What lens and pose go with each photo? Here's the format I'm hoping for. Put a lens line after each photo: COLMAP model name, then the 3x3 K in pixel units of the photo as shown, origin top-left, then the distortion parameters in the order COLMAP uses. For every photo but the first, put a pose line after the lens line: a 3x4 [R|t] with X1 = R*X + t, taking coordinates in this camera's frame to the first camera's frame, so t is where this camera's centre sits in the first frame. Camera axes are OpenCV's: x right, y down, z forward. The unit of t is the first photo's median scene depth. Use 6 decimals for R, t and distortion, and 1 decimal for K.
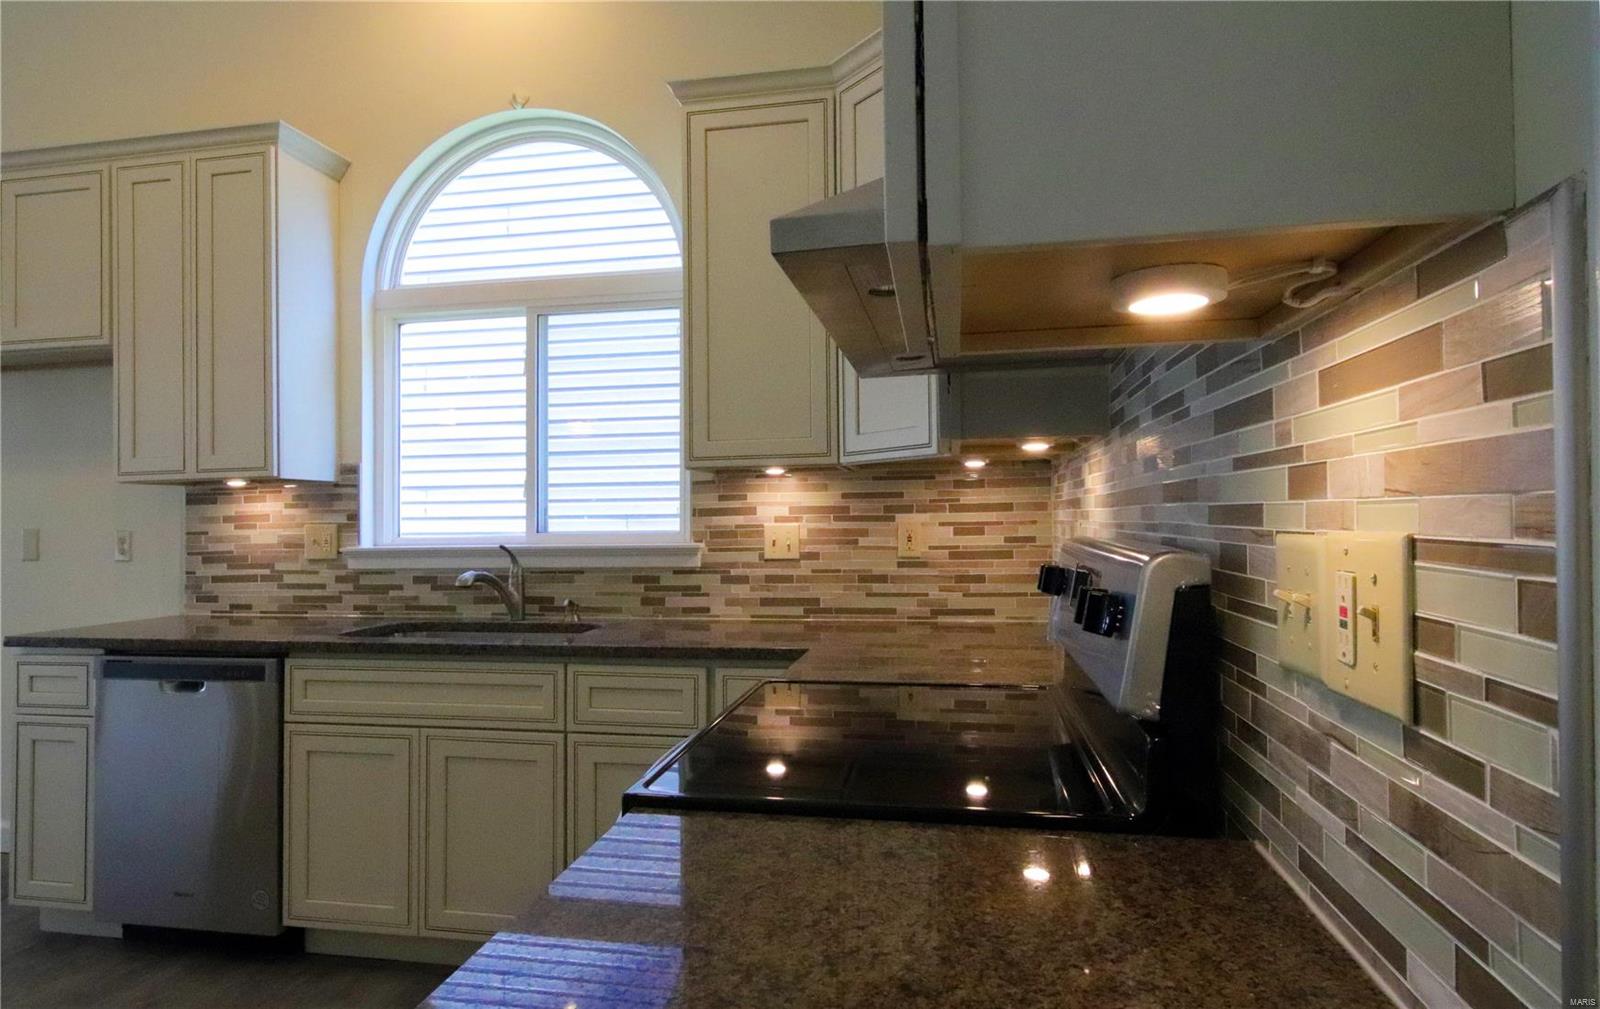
lens RADIAL K [[915.4, 0, 800.0], [0, 915.4, 504.5], [0, 0, 1]] dist [-0.002605, -0.000392]
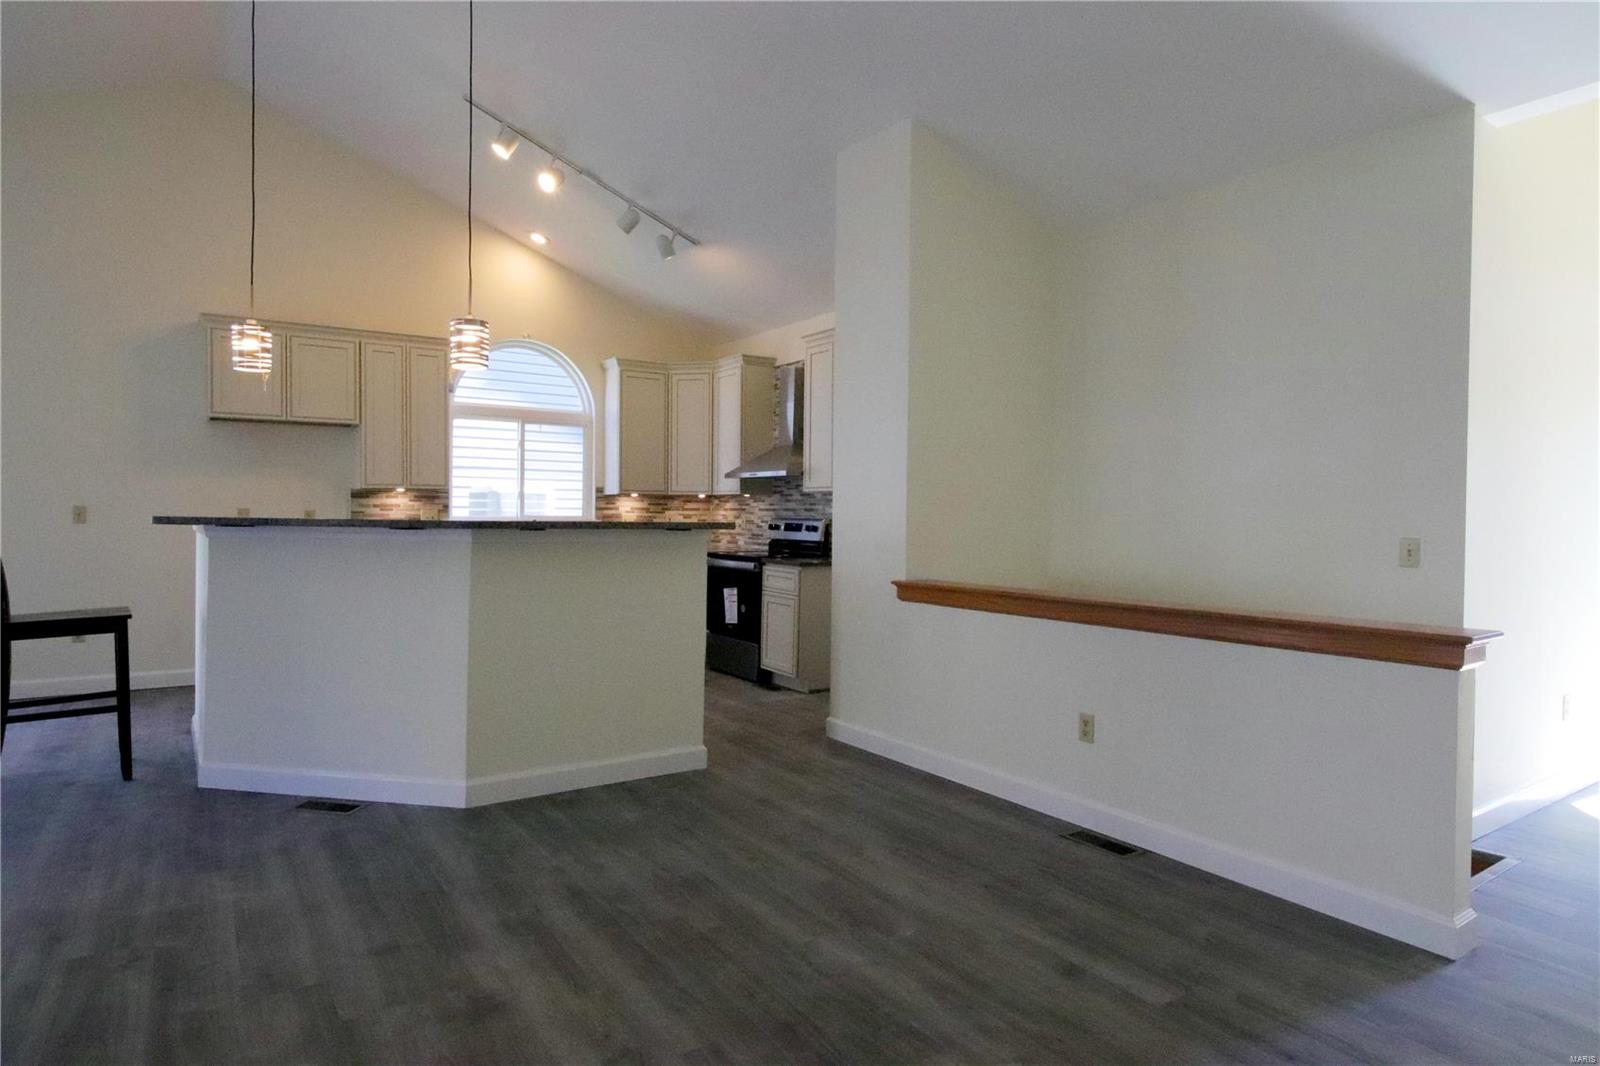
lens RADIAL K [[903.0, 0, 800.0], [0, 903.0, 521.8], [0, 0, 1]] dist [-0.000257, 0.000801]
pose [[0.706430, 0.013574, 0.707653, -1.557072], [-0.030798, 0.999459, 0.011573, -0.001229], [-0.707113, -0.029970, 0.706465, -1.277380]]
